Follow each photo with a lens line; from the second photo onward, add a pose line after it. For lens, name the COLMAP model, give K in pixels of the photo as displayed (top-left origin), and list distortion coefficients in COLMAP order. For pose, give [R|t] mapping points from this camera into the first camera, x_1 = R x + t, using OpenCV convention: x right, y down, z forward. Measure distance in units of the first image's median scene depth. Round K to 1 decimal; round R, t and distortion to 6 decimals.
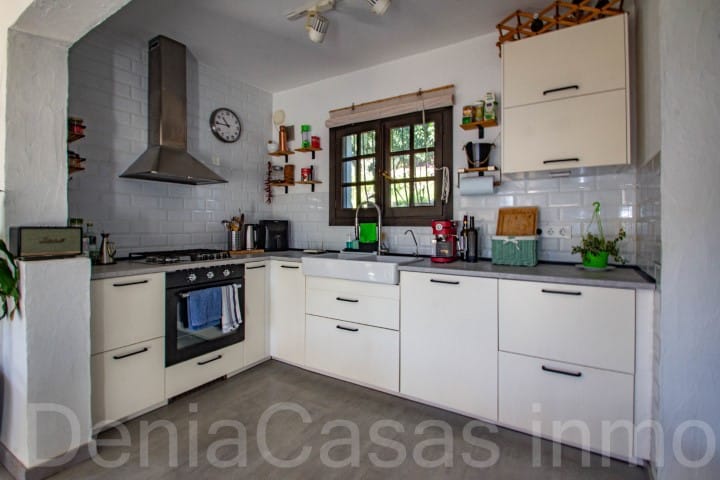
lens RADIAL K [[347.9, 0, 355.9], [0, 347.9, 226.7], [0, 0, 1]] dist [0.000369, 0.000032]
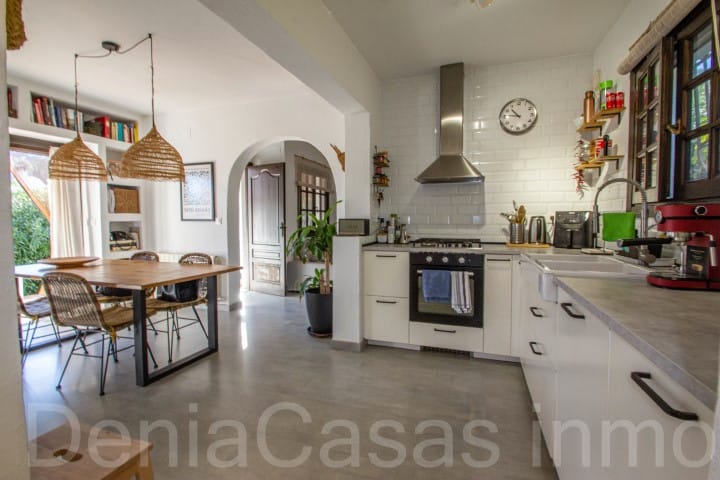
lens RADIAL K [[332.6, 0, 356.8], [0, 332.6, 236.8], [0, 0, 1]] dist [-0.000672, -0.000691]
pose [[0.238363, 0.047507, -0.970014, 0.560315], [-0.001403, 0.998819, 0.048573, 0.006309], [0.971175, -0.010218, 0.238148, 0.409696]]
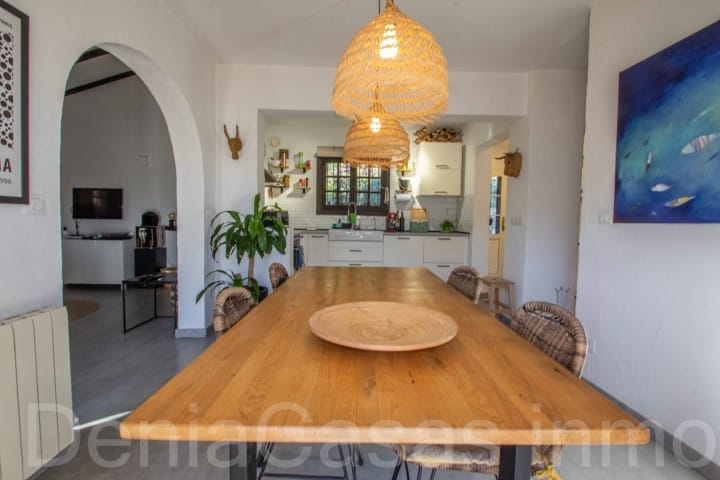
lens RADIAL K [[332.6, 0, 356.8], [0, 332.6, 236.8], [0, 0, 1]] dist [-0.000672, -0.000691]
pose [[0.831345, -0.015395, 0.555543, -1.041572], [-0.015434, 0.998591, 0.050768, 0.026245], [-0.555542, -0.050780, 0.829936, -0.595285]]
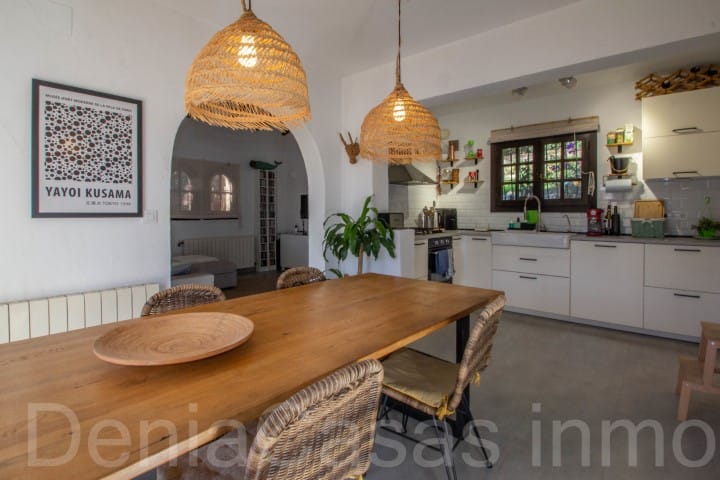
lens RADIAL K [[360.0, 0, 349.9], [0, 360.0, 216.1], [0, 0, 1]] dist [0.028220, -0.028141]
pose [[0.989039, -0.000320, -0.147652, -0.541572], [0.001538, 0.999966, 0.008137, 0.000654], [0.147645, -0.008275, 0.989006, -0.688165]]
